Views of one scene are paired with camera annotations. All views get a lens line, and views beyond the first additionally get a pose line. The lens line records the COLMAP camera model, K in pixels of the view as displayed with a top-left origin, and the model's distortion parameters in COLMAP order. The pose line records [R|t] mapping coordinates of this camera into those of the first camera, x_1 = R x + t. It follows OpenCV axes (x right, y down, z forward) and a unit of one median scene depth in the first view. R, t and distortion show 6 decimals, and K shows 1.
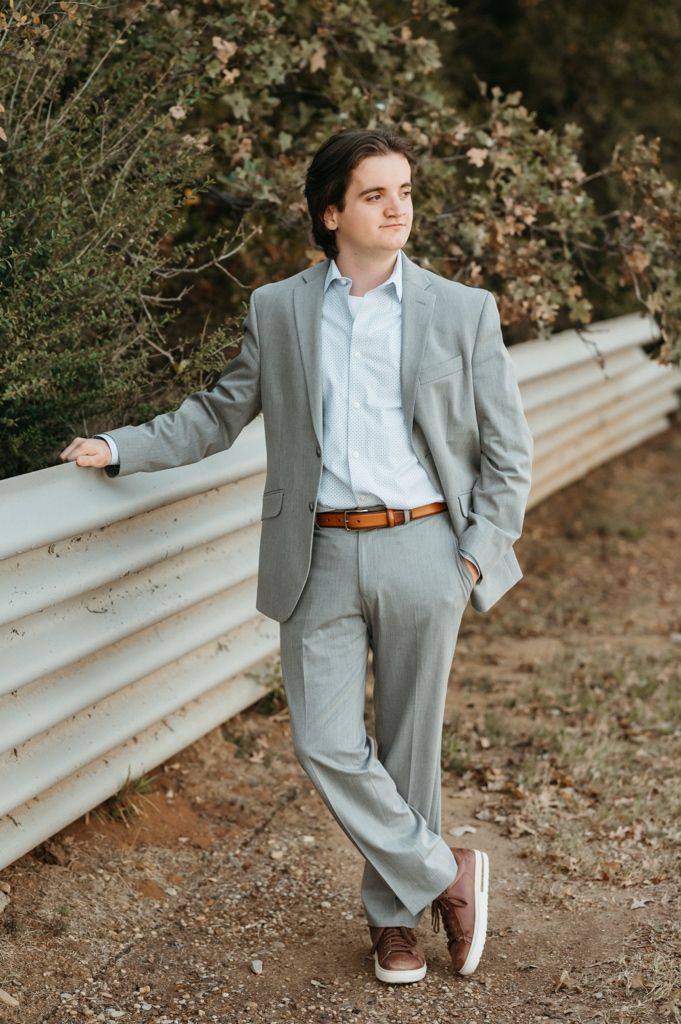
lens RADIAL K [[2497.1, 0, 342.9], [0, 2497.1, 511.7], [0, 0, 1]] dist [-0.017614, 0.000000]
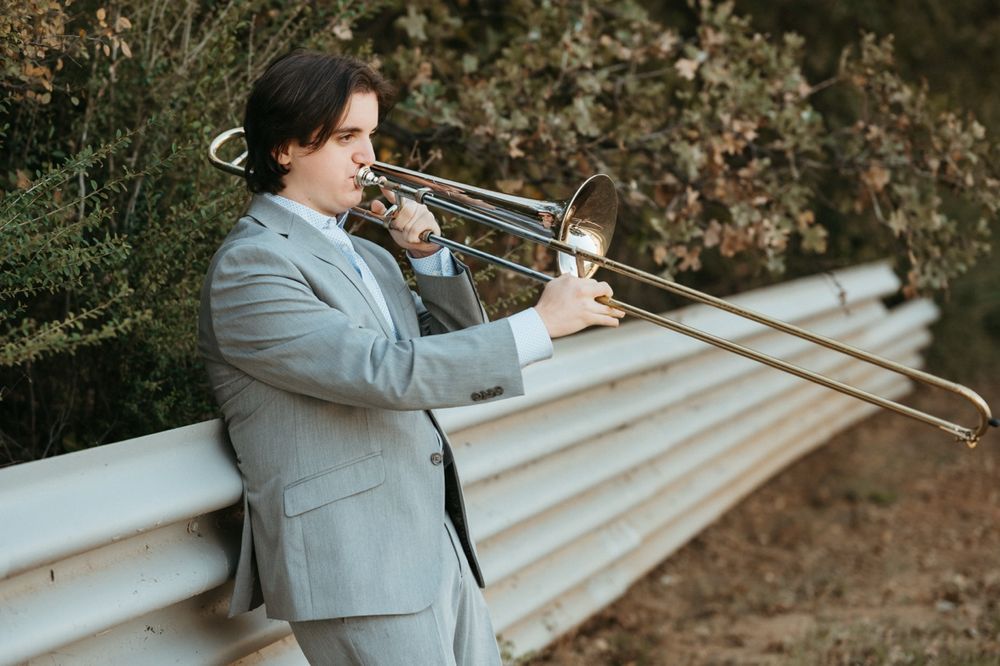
lens RADIAL K [[2438.6, 0, 495.8], [0, 2438.6, 342.9], [0, 0, 1]] dist [-0.017614, 0.000000]
pose [[0.998055, -0.051379, -0.035319, 0.011860], [0.048863, 0.996438, -0.068736, 0.010725], [0.038724, 0.066876, 0.997010, 0.144123]]
